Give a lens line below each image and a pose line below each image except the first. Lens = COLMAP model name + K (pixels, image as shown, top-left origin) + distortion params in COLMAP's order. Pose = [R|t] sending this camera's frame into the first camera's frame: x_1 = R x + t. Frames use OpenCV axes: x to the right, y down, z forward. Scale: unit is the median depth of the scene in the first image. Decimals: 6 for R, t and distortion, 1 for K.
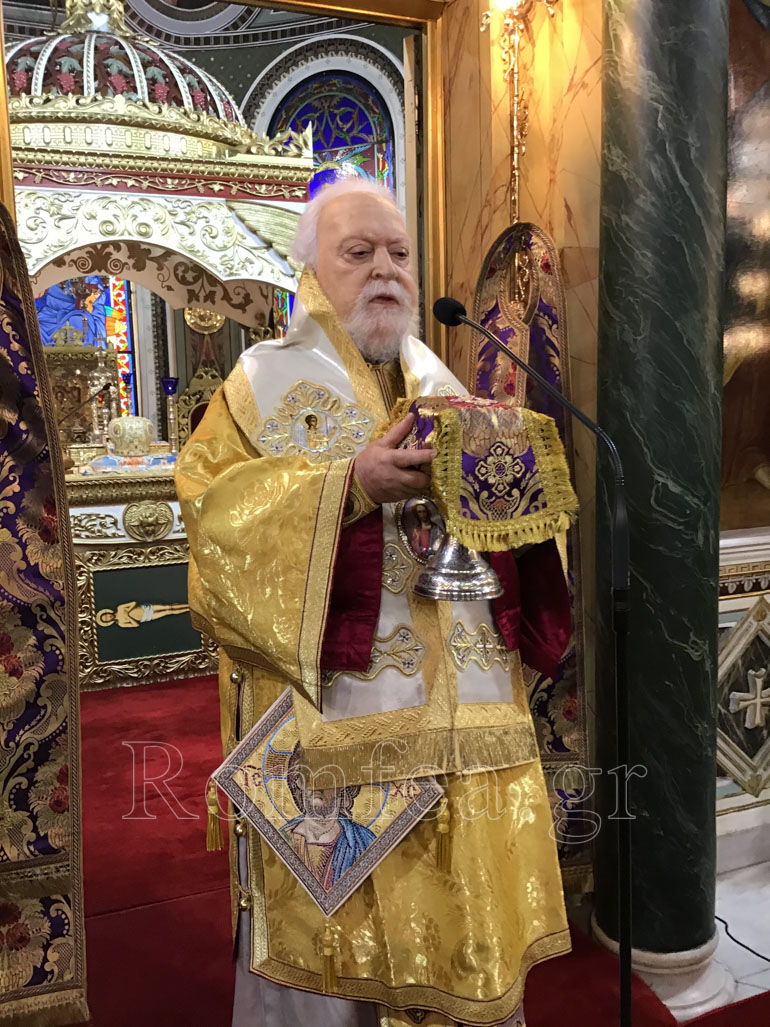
lens RADIAL K [[925.0, 0, 387.0], [0, 925.0, 519.7], [0, 0, 1]] dist [0.059411, -0.141729]
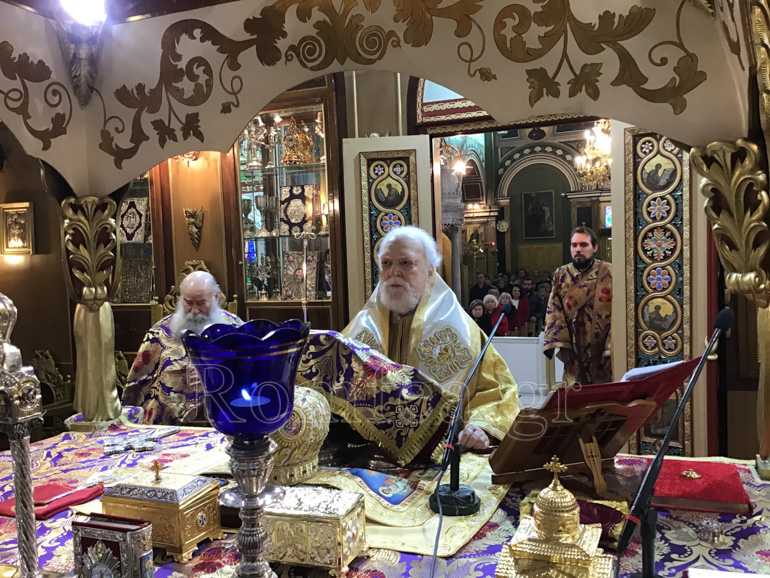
lens RADIAL K [[693.5, 0, 385.0], [0, 693.5, 289.0], [0, 0, 1]] dist [0.059411, -0.141729]
pose [[0.725307, 0.042108, -0.687137, -0.054945], [-0.060428, 0.998169, -0.002617, -0.182138], [0.685769, 0.043420, 0.726523, 0.914280]]
